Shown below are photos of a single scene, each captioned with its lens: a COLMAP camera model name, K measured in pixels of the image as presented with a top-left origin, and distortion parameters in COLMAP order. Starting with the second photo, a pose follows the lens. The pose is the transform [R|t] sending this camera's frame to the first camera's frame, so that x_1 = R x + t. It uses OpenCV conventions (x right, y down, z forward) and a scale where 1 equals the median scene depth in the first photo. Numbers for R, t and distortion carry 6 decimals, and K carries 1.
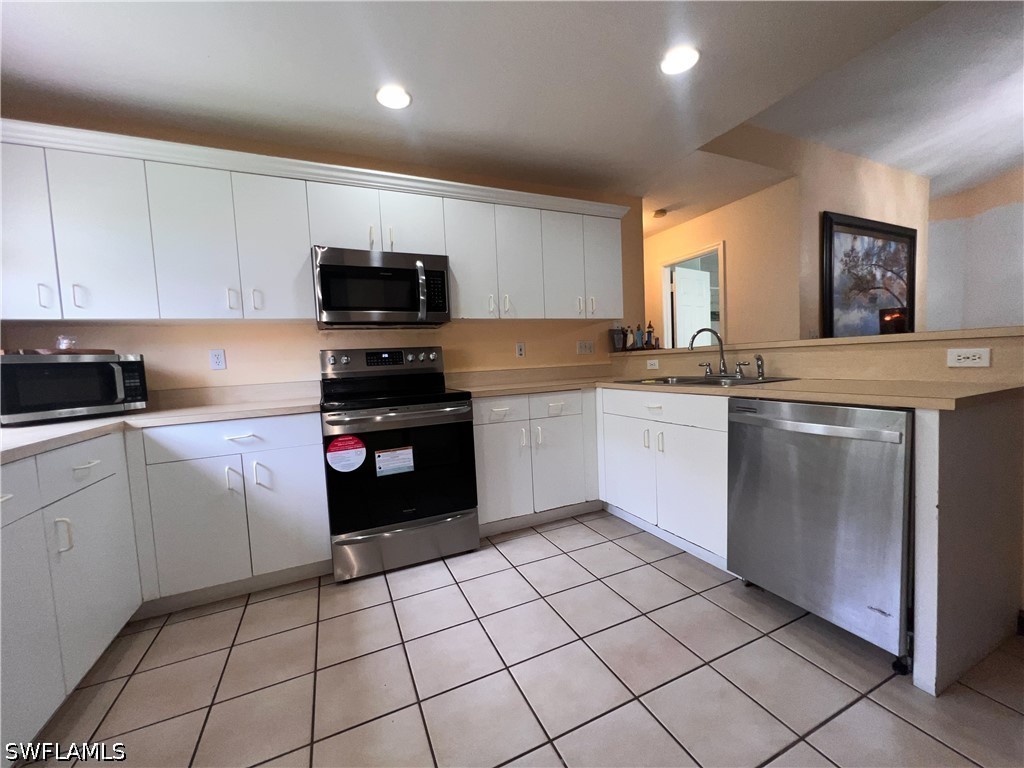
lens RADIAL K [[410.2, 0, 513.7], [0, 410.2, 384.9], [0, 0, 1]] dist [0.005045, 0.000105]
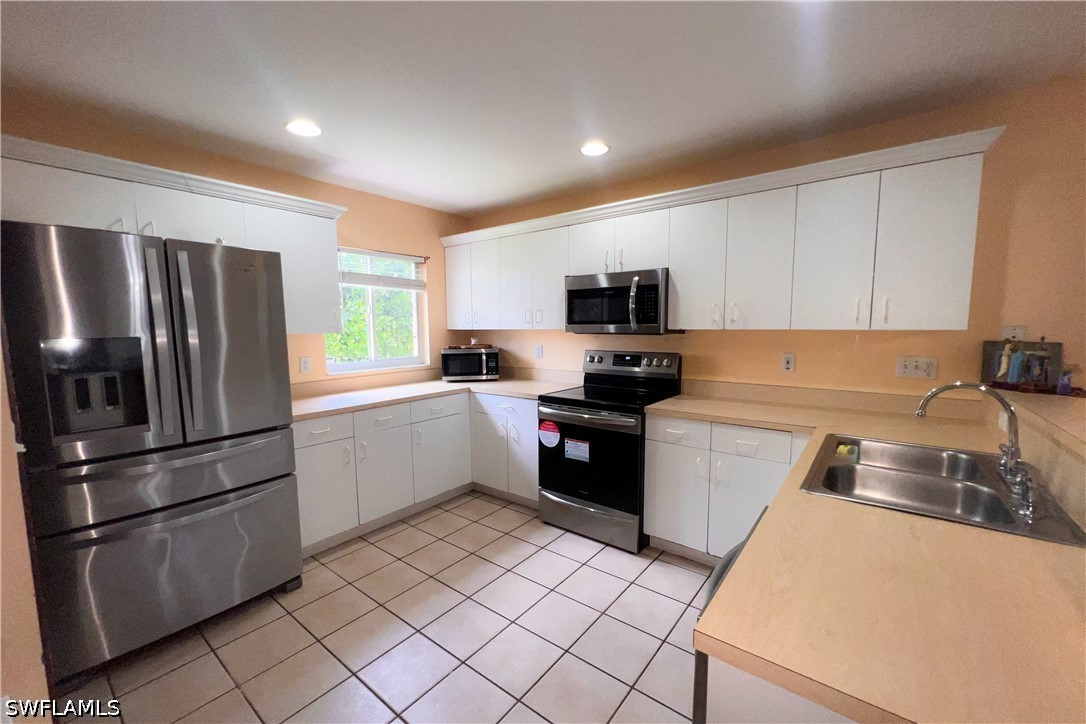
lens RADIAL K [[434.9, 0, 543.7], [0, 434.9, 368.2], [0, 0, 1]] dist [-0.002521, -0.000191]
pose [[0.464663, 0.132885, -0.875460, 0.753834], [-0.066312, 0.991121, 0.115245, -0.197544], [0.883001, 0.004504, 0.469350, 0.271674]]
